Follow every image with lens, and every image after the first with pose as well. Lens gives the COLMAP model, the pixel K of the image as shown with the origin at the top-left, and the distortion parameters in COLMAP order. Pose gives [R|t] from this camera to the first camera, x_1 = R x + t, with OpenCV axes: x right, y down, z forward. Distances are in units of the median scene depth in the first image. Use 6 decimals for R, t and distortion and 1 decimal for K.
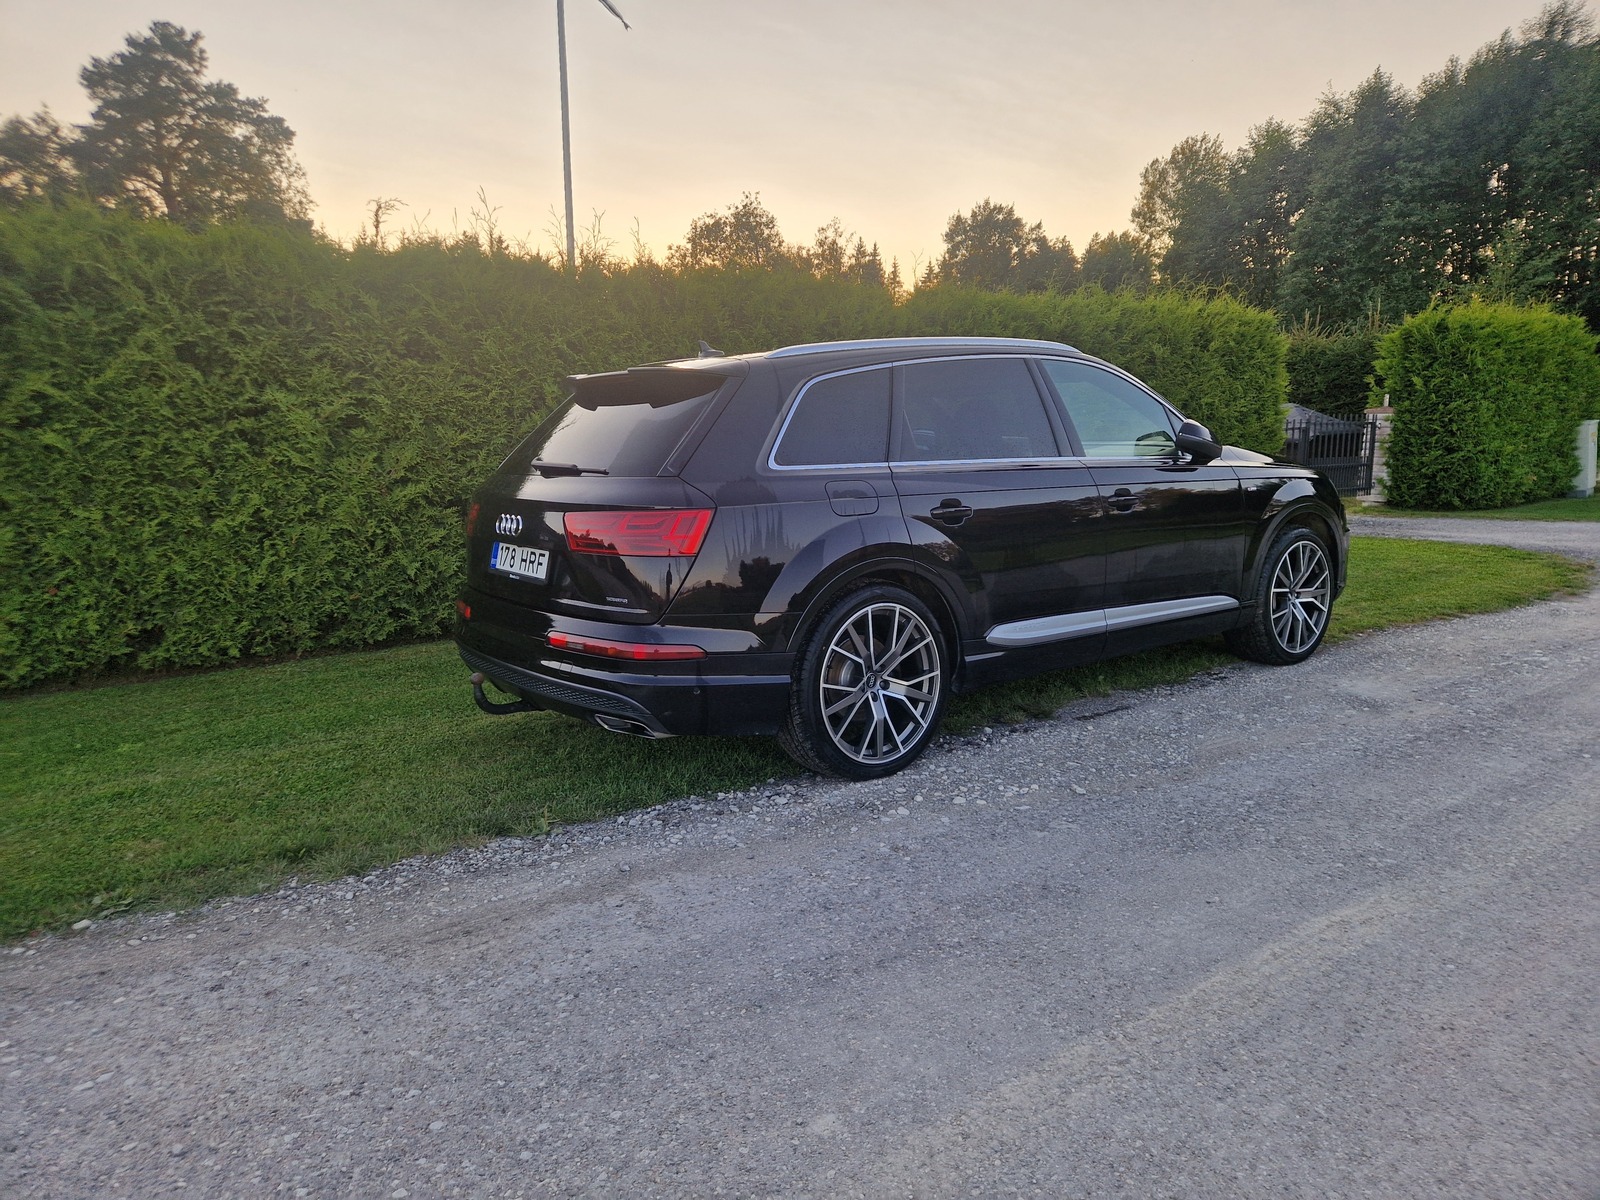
lens RADIAL K [[1054.8, 0, 767.9], [0, 1054.8, 605.8], [0, 0, 1]] dist [0.055506, -0.046210]
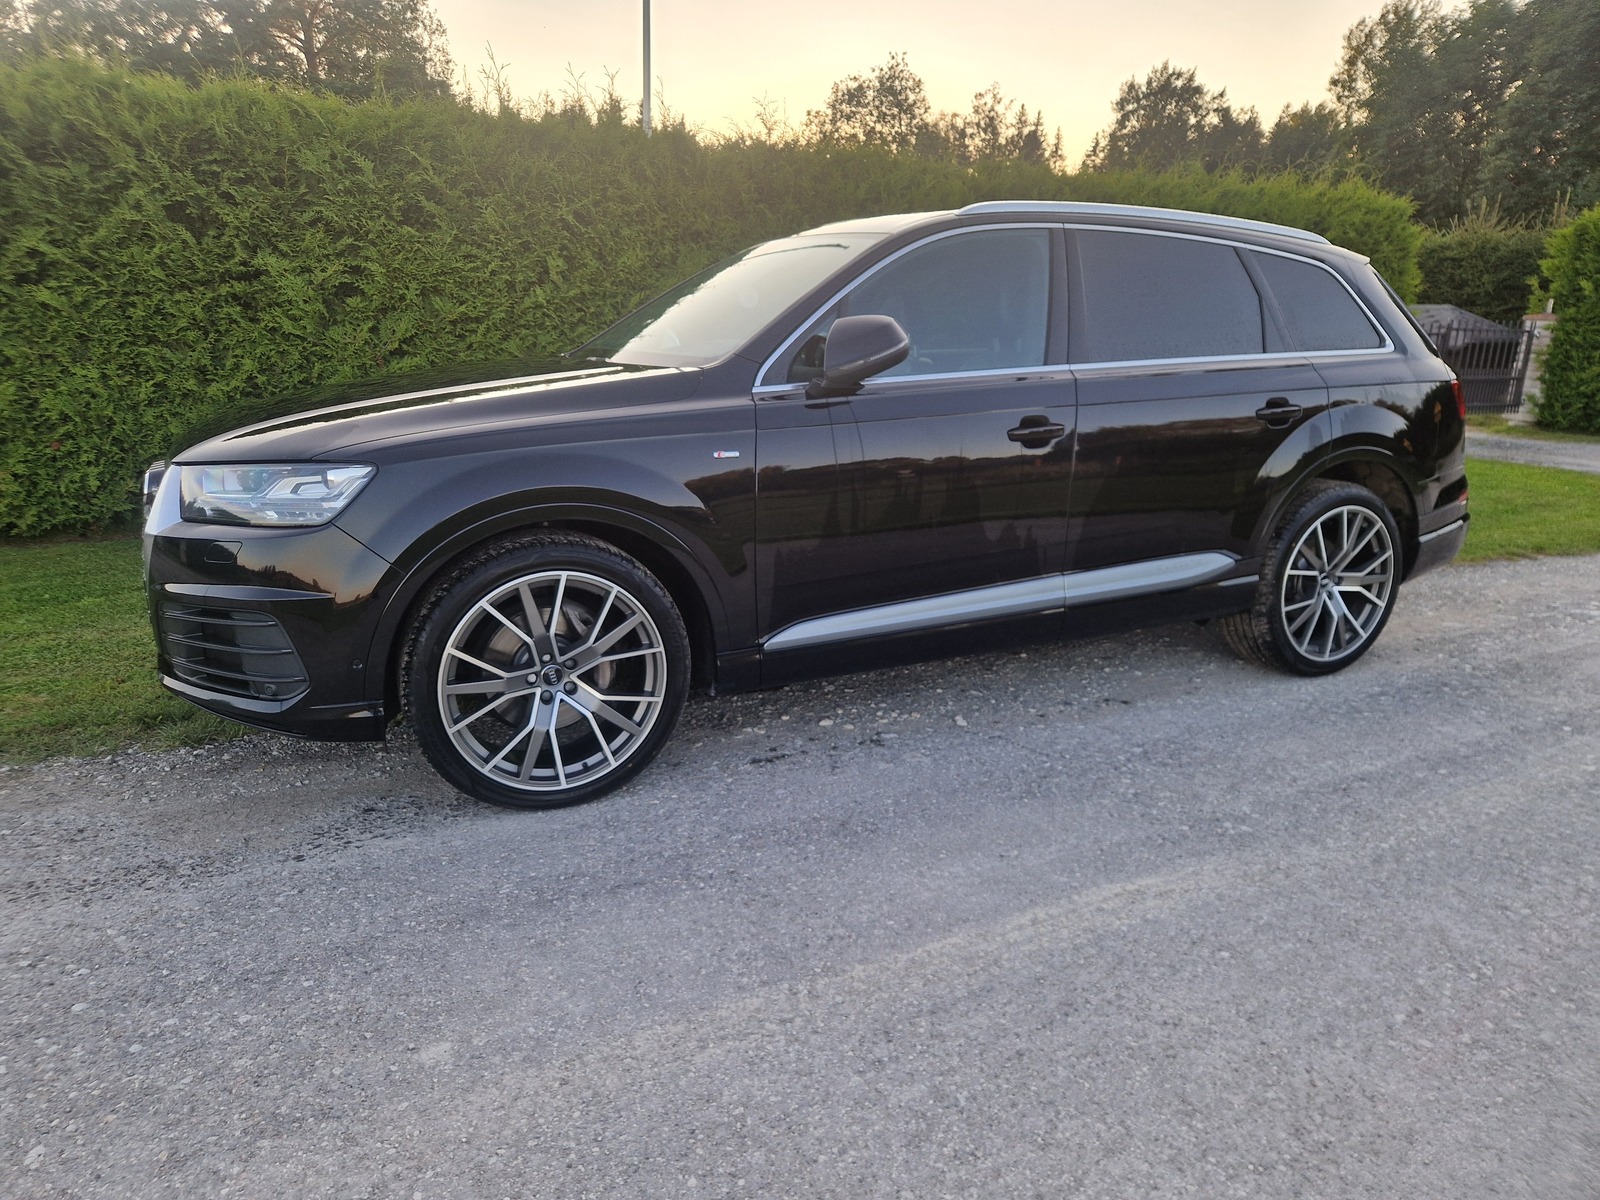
lens RADIAL K [[1054.8, 0, 767.9], [0, 1054.8, 605.8], [0, 0, 1]] dist [0.055506, -0.046210]
pose [[0.990270, 0.071704, -0.119261, 0.137620], [-0.058560, 0.992173, 0.110285, -0.013120], [0.126236, -0.102228, 0.986719, 0.037934]]
